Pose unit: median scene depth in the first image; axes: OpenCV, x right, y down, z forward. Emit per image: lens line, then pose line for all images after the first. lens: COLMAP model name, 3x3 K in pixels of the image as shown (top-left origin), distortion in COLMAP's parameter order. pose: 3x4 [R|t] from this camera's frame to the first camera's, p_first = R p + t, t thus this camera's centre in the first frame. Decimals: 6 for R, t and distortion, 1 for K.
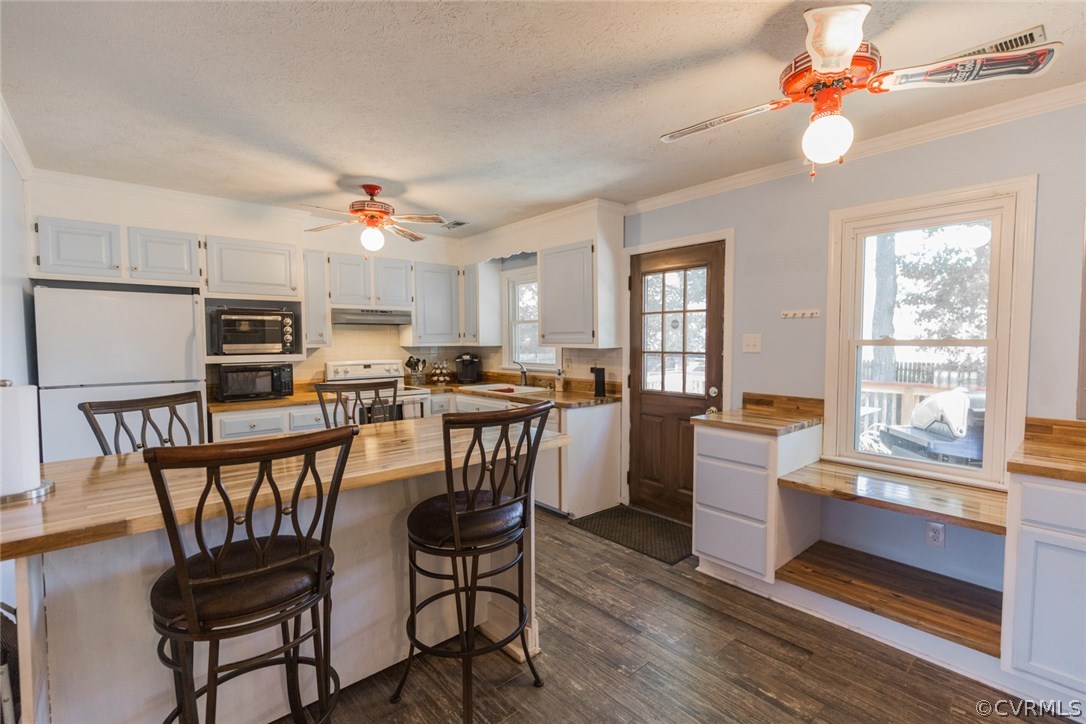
lens RADIAL K [[489.4, 0, 543.8], [0, 489.4, 365.7], [0, 0, 1]] dist [0.001656, -0.001118]
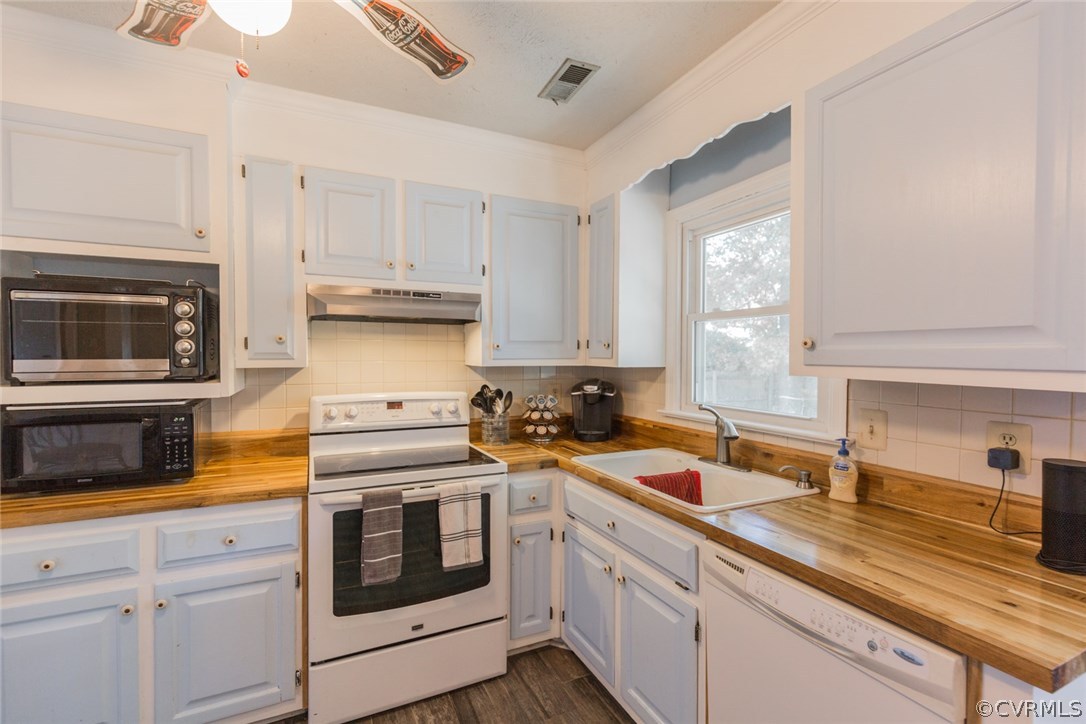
lens RADIAL K [[489.4, 0, 541.8], [0, 489.4, 363.7], [0, 0, 1]] dist [0.001656, -0.001118]
pose [[0.962152, 0.014227, -0.272143, -0.077169], [-0.023325, 0.999271, -0.030223, -0.029039], [0.271514, 0.035426, 0.961782, 0.547210]]
